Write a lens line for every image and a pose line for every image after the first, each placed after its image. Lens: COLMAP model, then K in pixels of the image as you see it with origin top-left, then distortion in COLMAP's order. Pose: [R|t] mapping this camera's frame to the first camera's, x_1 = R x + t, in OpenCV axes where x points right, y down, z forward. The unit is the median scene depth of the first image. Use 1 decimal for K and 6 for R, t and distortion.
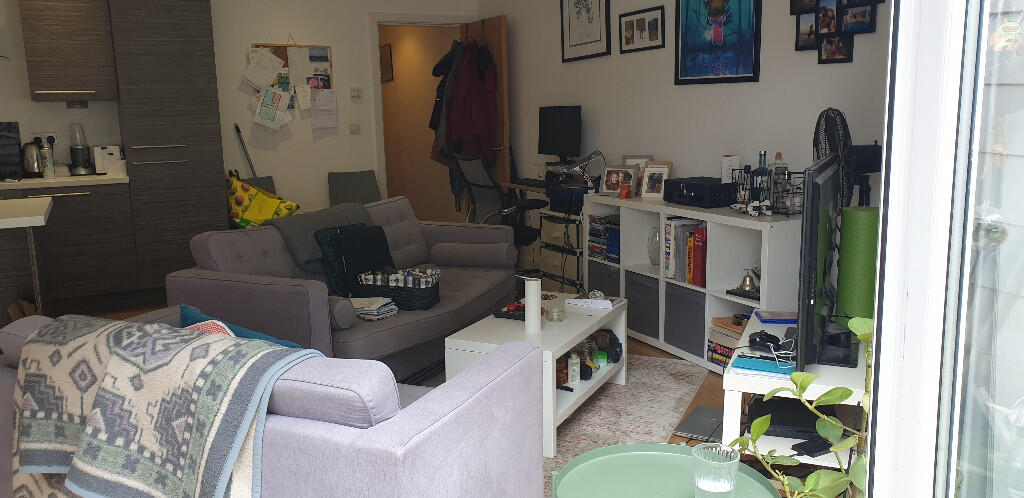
lens RADIAL K [[810.1, 0, 512.0], [0, 810.1, 249.0], [0, 0, 1]] dist [0.103165, -0.144238]
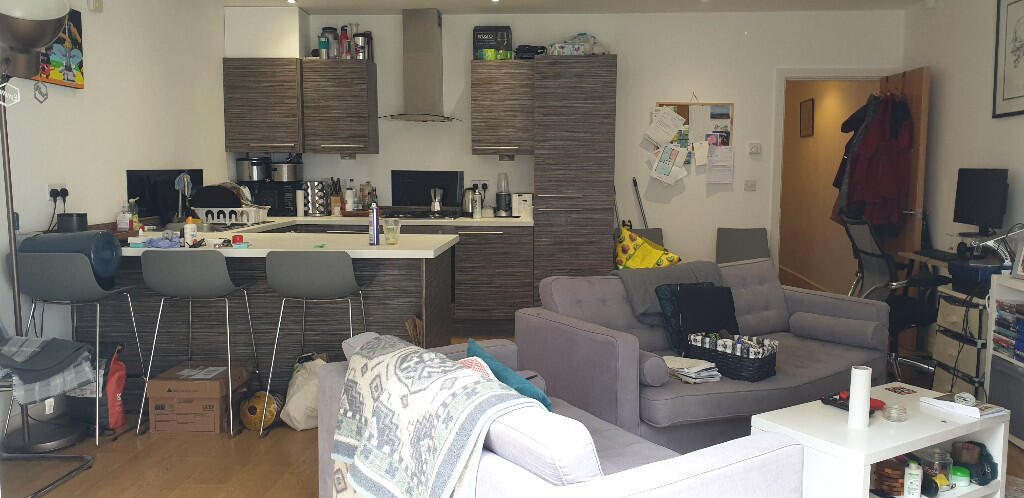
lens RADIAL K [[810.1, 0, 512.0], [0, 810.1, 249.0], [0, 0, 1]] dist [0.103165, -0.144238]
pose [[0.858318, 0.080600, -0.506748, 0.092240], [-0.111527, 0.993280, -0.030917, -0.012936], [0.500851, 0.083053, 0.861540, 0.022108]]
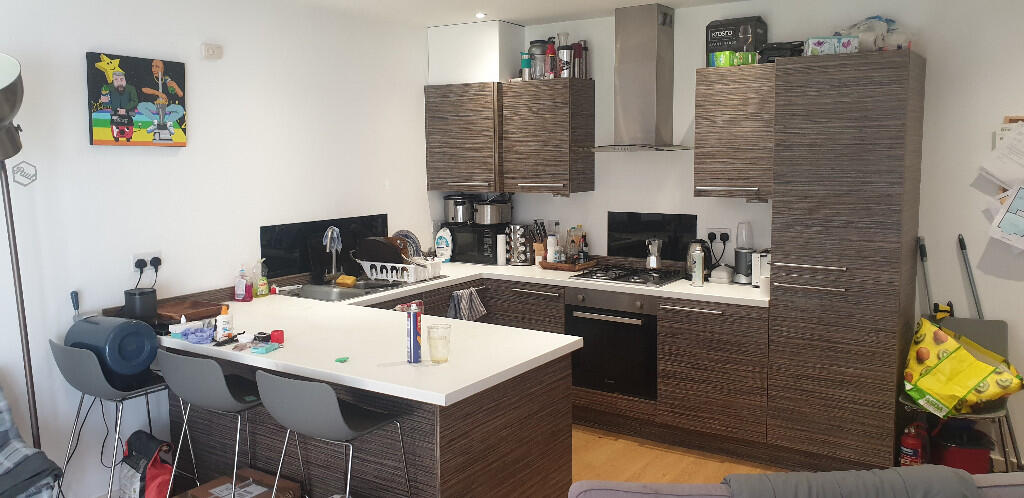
lens RADIAL K [[793.5, 0, 507.9], [0, 793.5, 233.8], [0, 0, 1]] dist [0.098483, -0.126936]
pose [[0.475743, 0.115982, -0.871904, 0.082268], [-0.149580, 0.987498, 0.049742, -0.173116], [0.866772, 0.106755, 0.487144, 0.470037]]
